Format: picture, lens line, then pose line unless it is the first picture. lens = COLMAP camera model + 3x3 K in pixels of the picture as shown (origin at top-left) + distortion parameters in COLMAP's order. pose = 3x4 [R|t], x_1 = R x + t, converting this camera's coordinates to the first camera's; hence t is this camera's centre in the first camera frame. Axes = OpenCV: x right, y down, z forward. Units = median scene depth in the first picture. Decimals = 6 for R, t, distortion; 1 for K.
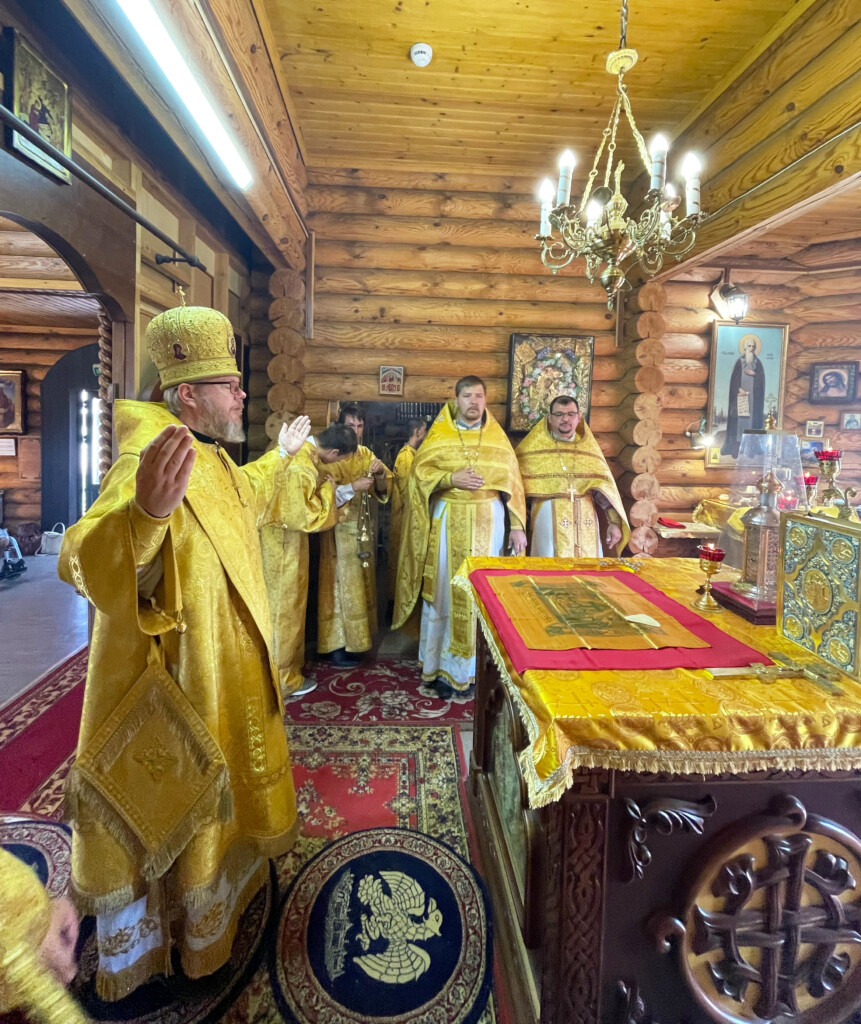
lens RADIAL K [[465.3, 0, 418.3], [0, 465.3, 434.4], [0, 0, 1]] dist [-0.002094, 0.000699]
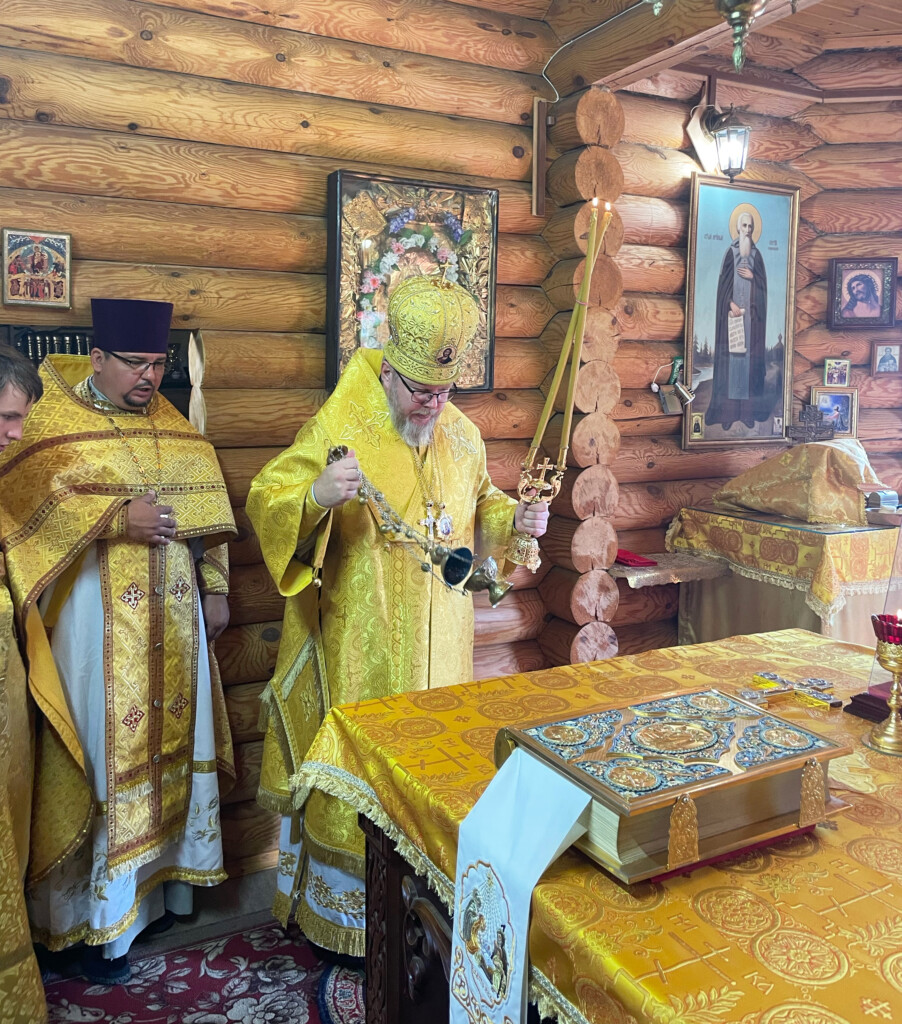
lens RADIAL K [[920.2, 0, 461.6], [0, 920.2, 420.8], [0, 0, 1]] dist [0.087015, -0.091912]
pose [[0.908568, -0.041025, 0.415718, -0.088995], [0.032325, 0.999087, 0.027949, 0.000497], [-0.416484, -0.011955, 0.909064, 0.189576]]
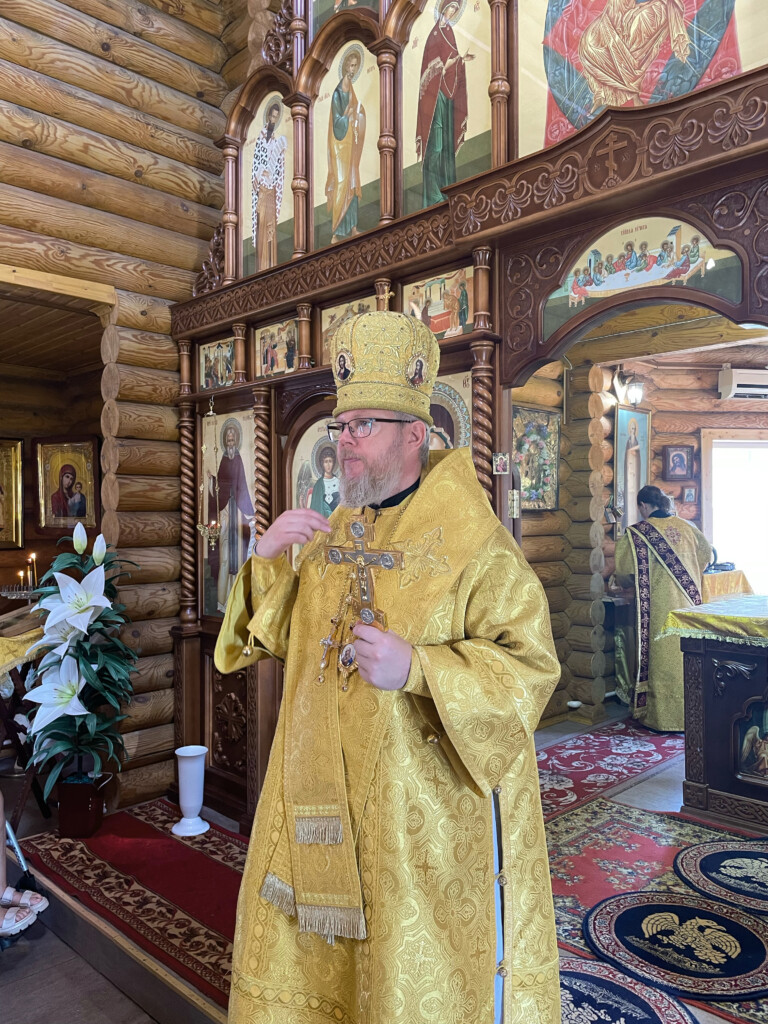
lens RADIAL K [[789.6, 0, 381.6], [0, 789.6, 512.6], [0, 0, 1]] dist [0.070746, -0.088060]
pose [[0.745254, -0.027371, 0.666218, -1.424282], [0.050966, 0.998572, -0.015986, 0.013032], [-0.664830, 0.045868, 0.745585, -0.004020]]
